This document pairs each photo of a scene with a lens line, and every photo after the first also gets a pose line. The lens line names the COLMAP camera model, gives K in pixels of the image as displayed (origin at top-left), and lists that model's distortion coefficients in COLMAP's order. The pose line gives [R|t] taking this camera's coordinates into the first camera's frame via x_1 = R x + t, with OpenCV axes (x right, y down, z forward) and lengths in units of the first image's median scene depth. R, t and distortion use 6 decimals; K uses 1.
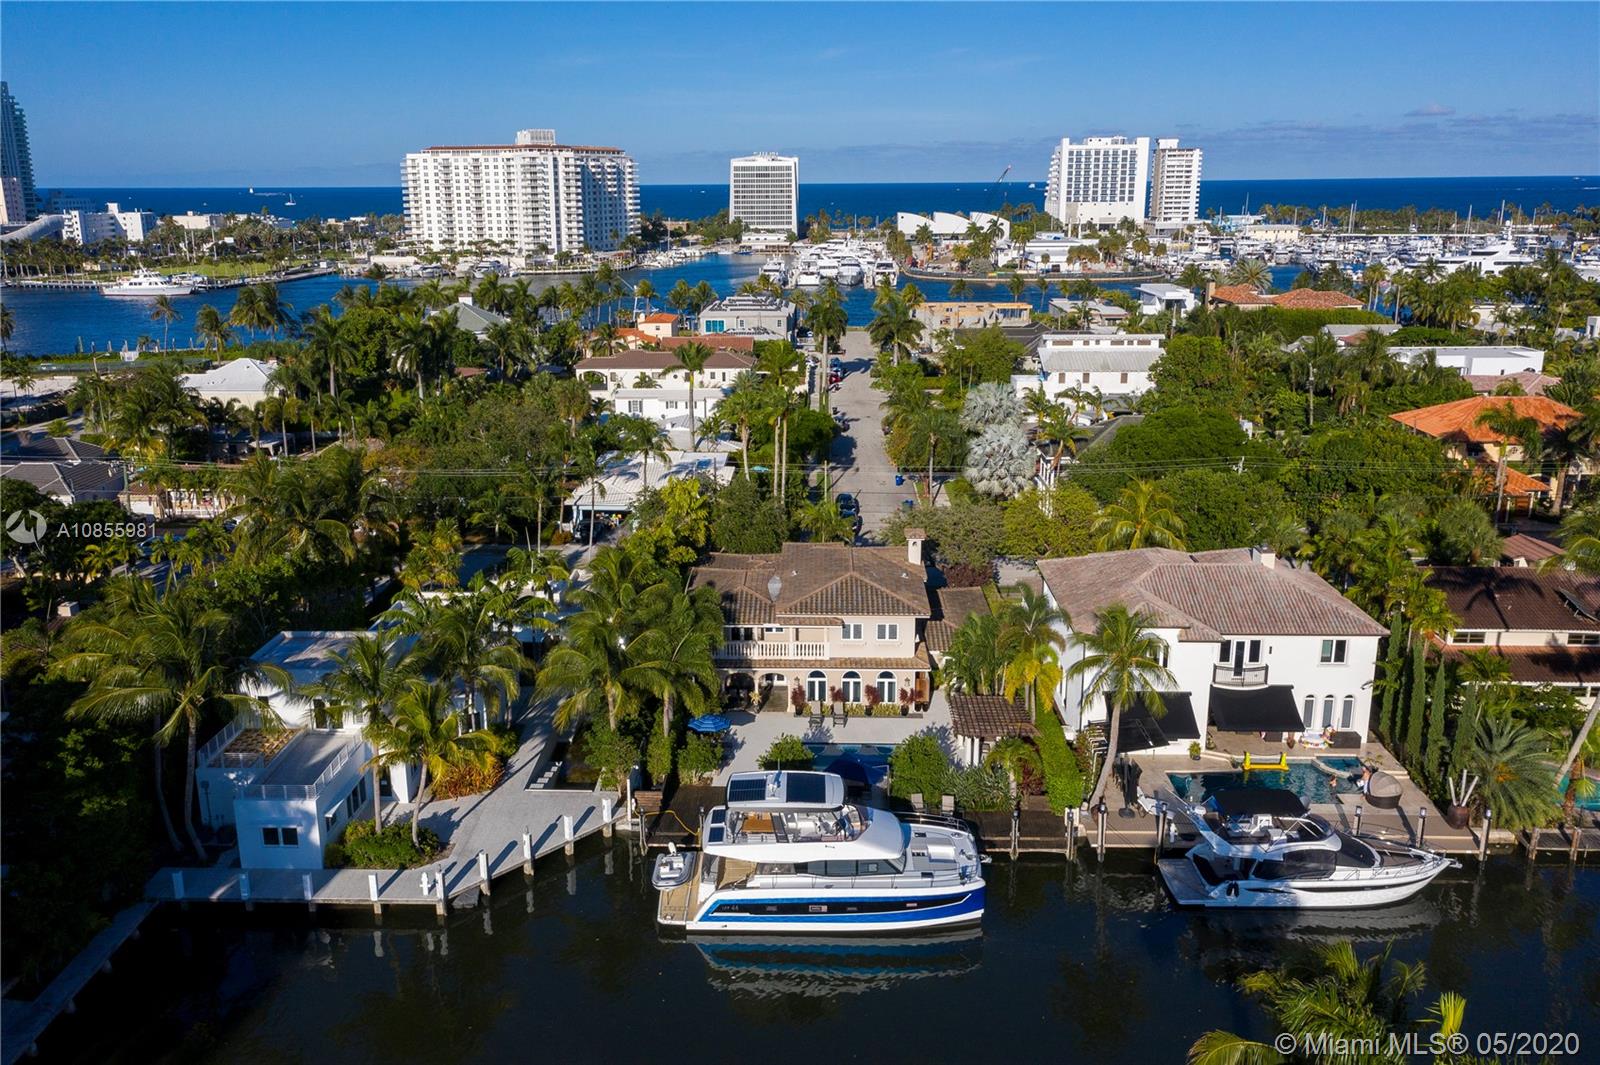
lens RADIAL K [[1326.4, 0, 800.0], [0, 1326.4, 532.5], [0, 0, 1]] dist [-0.002339, 0.004802]
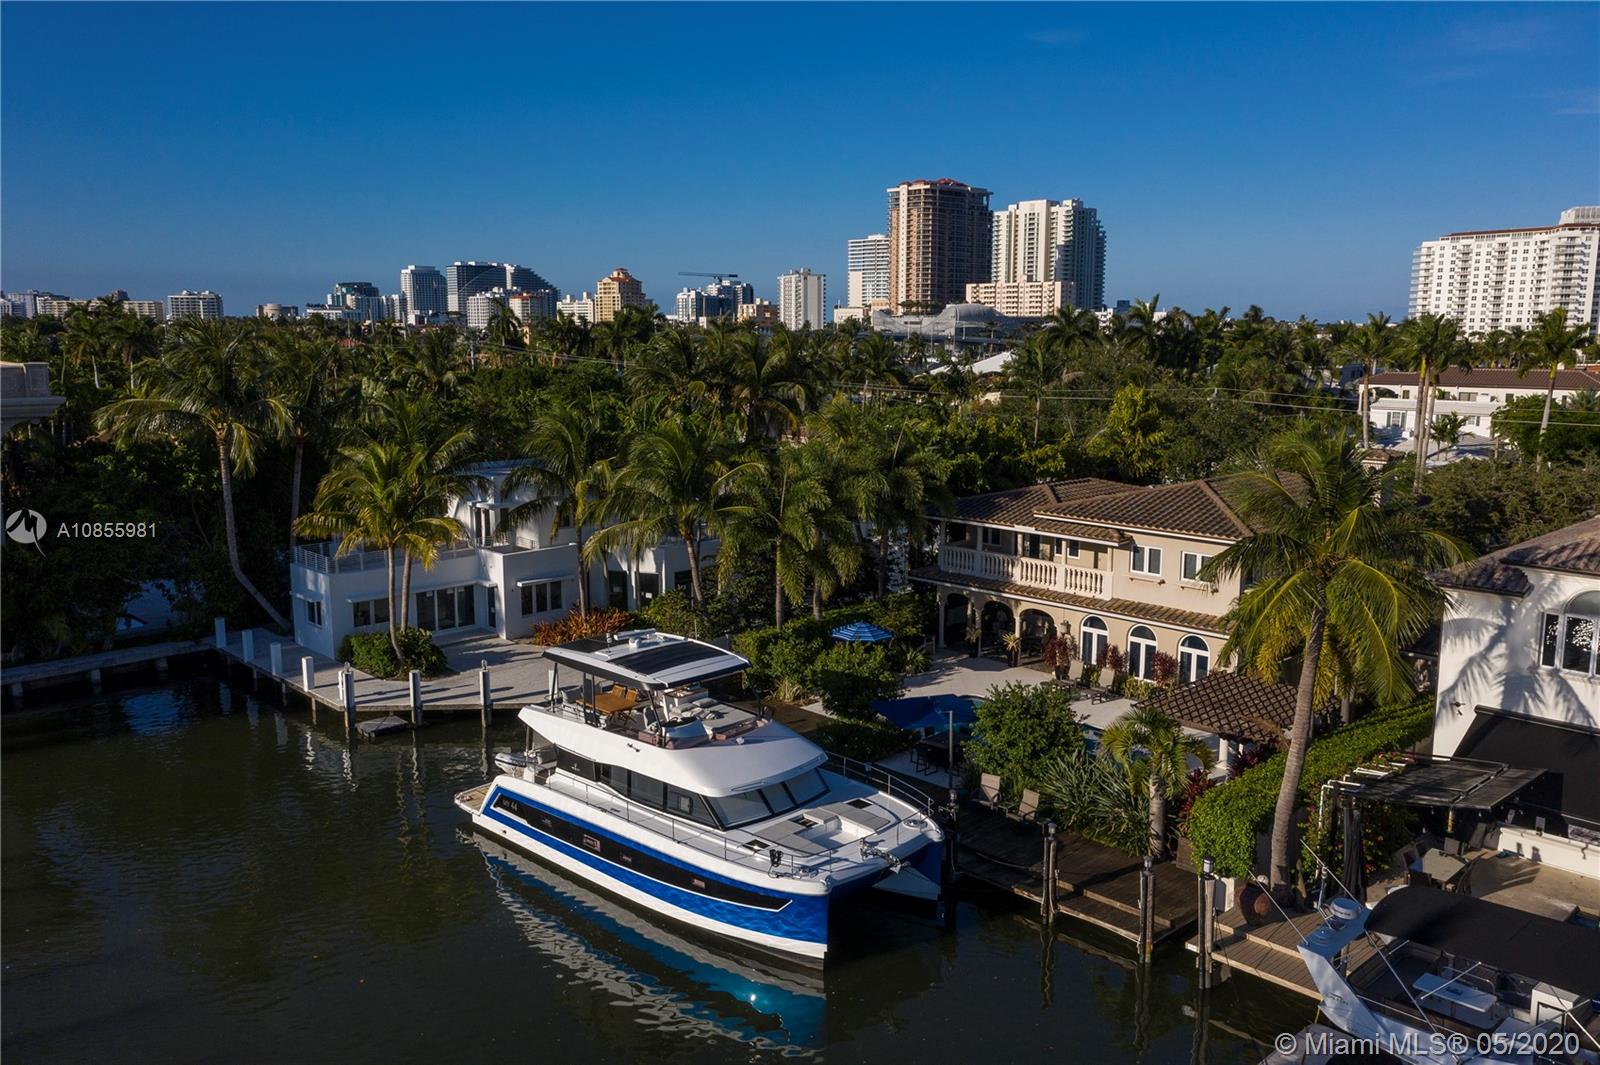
lens RADIAL K [[1326.4, 0, 800.0], [0, 1326.4, 532.5], [0, 0, 1]] dist [-0.002339, 0.004802]
pose [[0.732043, 0.127304, -0.669258, 0.367285], [-0.181879, 0.983249, -0.011911, 0.109102], [0.656531, 0.130443, 0.742934, 0.478482]]
